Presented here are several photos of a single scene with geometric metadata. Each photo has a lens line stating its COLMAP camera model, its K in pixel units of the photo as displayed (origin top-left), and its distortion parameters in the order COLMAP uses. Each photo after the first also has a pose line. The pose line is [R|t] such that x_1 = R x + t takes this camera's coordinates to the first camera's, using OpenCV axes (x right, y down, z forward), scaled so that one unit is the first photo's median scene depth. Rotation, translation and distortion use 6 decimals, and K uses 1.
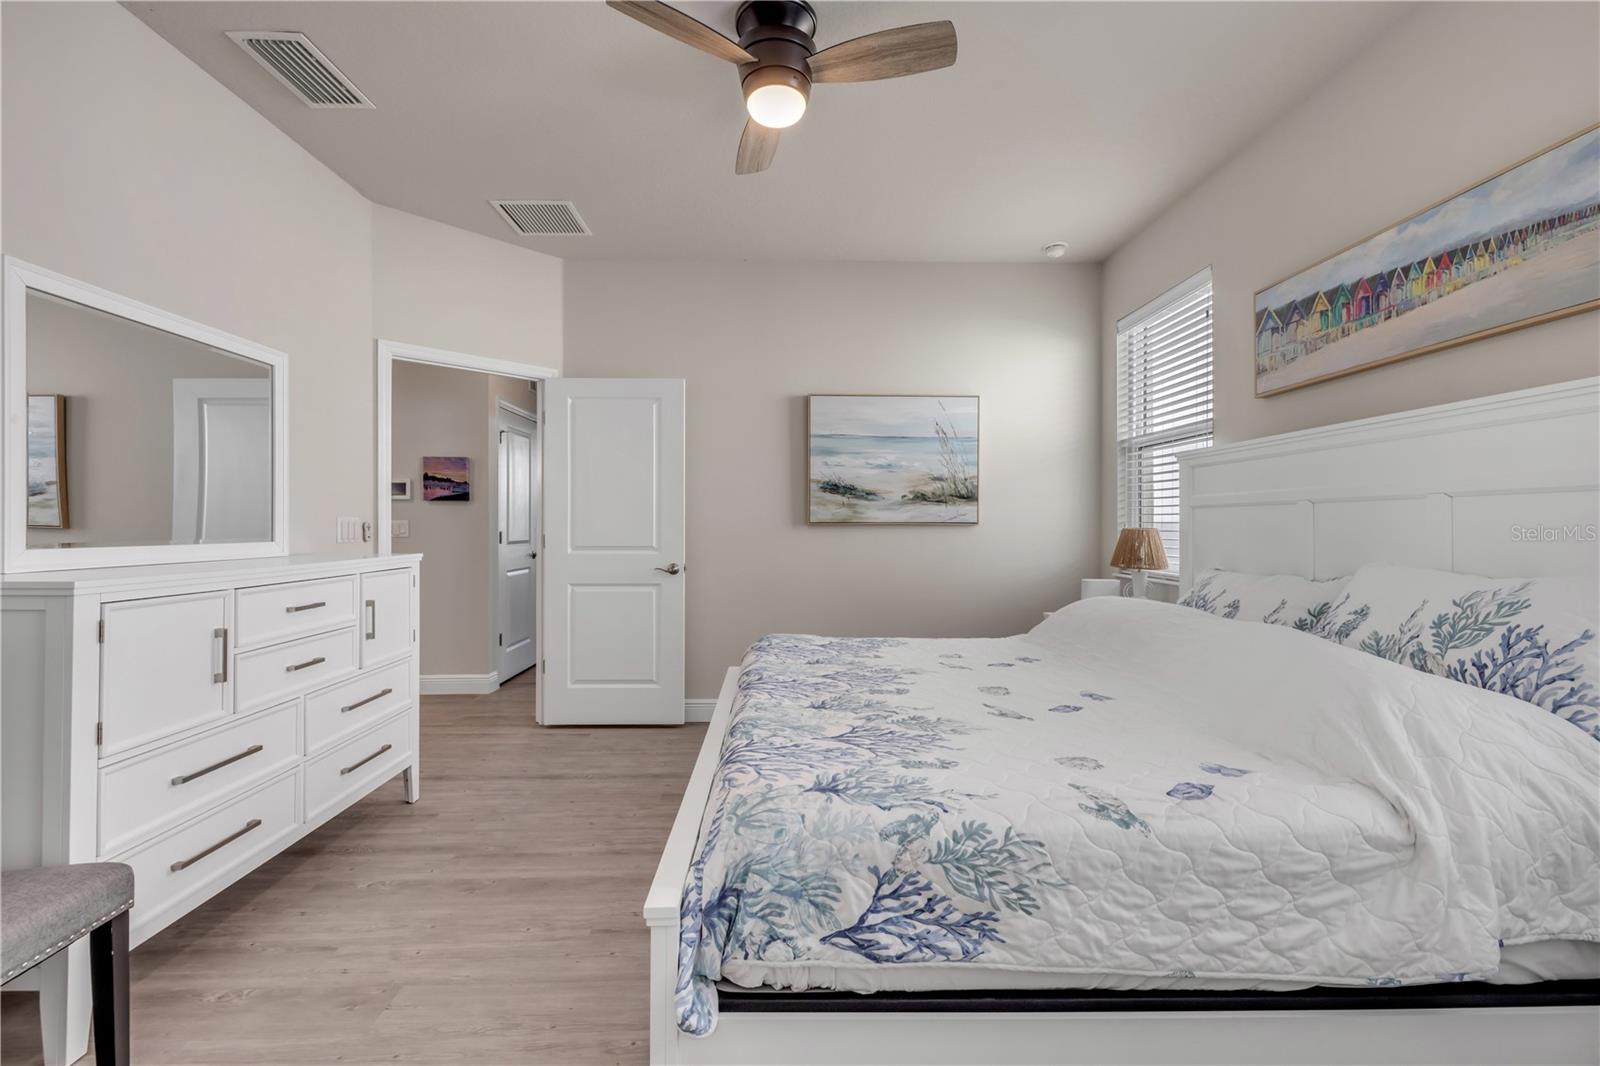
lens RADIAL K [[681.3, 0, 791.0], [0, 681.3, 529.7], [0, 0, 1]] dist [-0.002534, -0.001361]
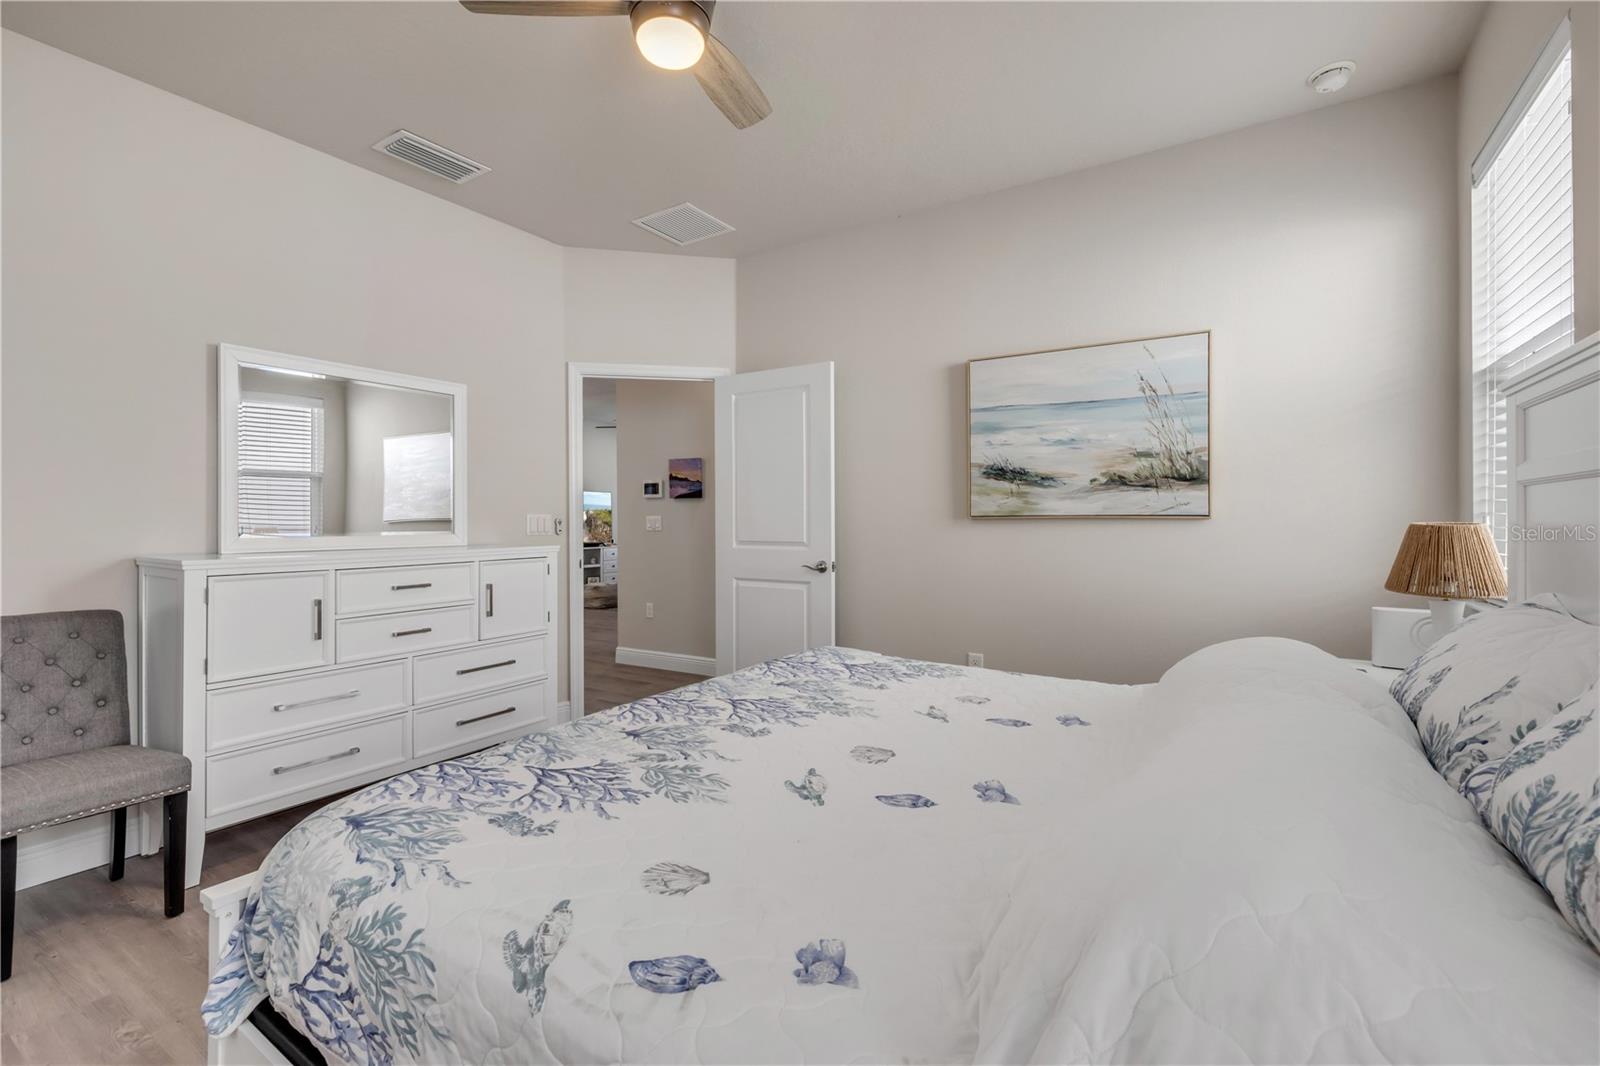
lens RADIAL K [[701.3, 0, 800.4], [0, 701.3, 524.3], [0, 0, 1]] dist [-0.002599, -0.000006]
pose [[0.827392, 0.000853, -0.561624, 0.342264], [-0.000314, 0.999999, 0.001056, -0.001515], [0.561624, -0.000697, 0.827392, 0.189201]]
